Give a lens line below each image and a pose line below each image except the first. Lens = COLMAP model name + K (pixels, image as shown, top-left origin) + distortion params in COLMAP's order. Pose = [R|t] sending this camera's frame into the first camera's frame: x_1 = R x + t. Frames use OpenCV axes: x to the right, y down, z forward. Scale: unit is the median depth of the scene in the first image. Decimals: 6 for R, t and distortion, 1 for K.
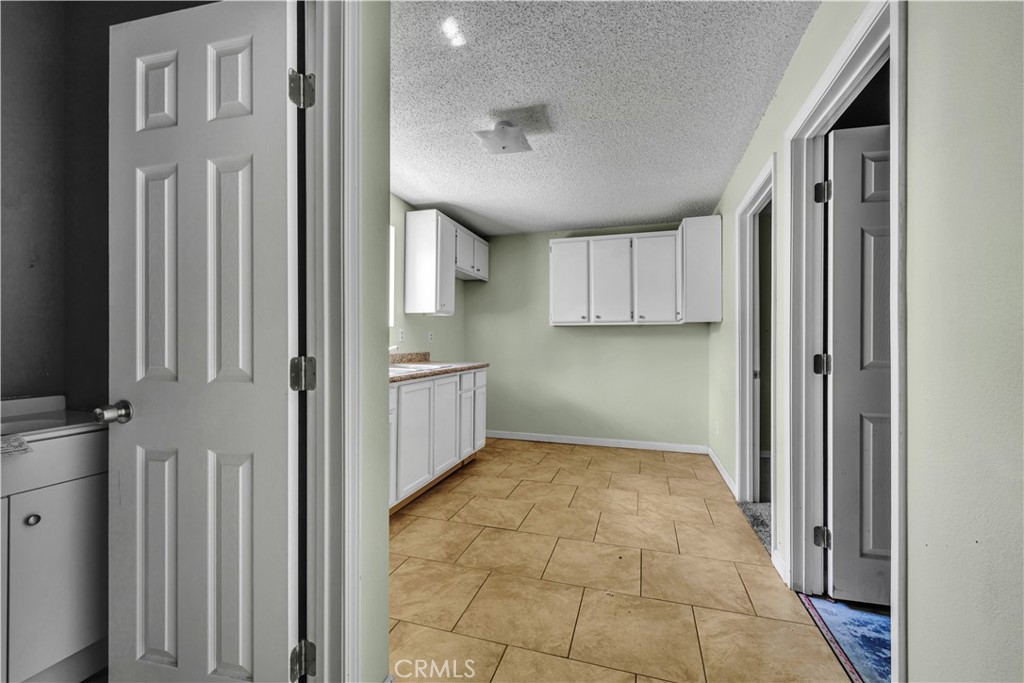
lens RADIAL K [[411.6, 0, 512.0], [0, 411.6, 341.5], [0, 0, 1]] dist [0.000038, -0.000101]
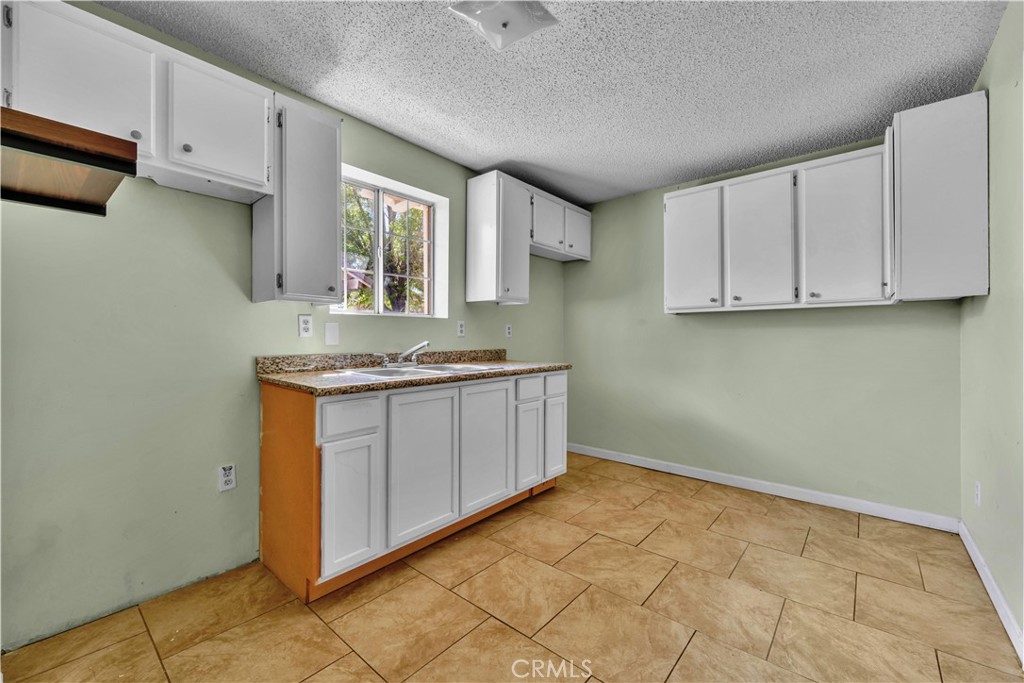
lens RADIAL K [[409.7, 0, 515.9], [0, 409.7, 338.9], [0, 0, 1]] dist [0.000820, -0.000628]
pose [[0.921528, -0.002651, -0.388304, 0.154700], [0.004122, 0.999987, 0.002955, 0.003236], [0.388291, -0.004324, 0.921527, 0.280617]]
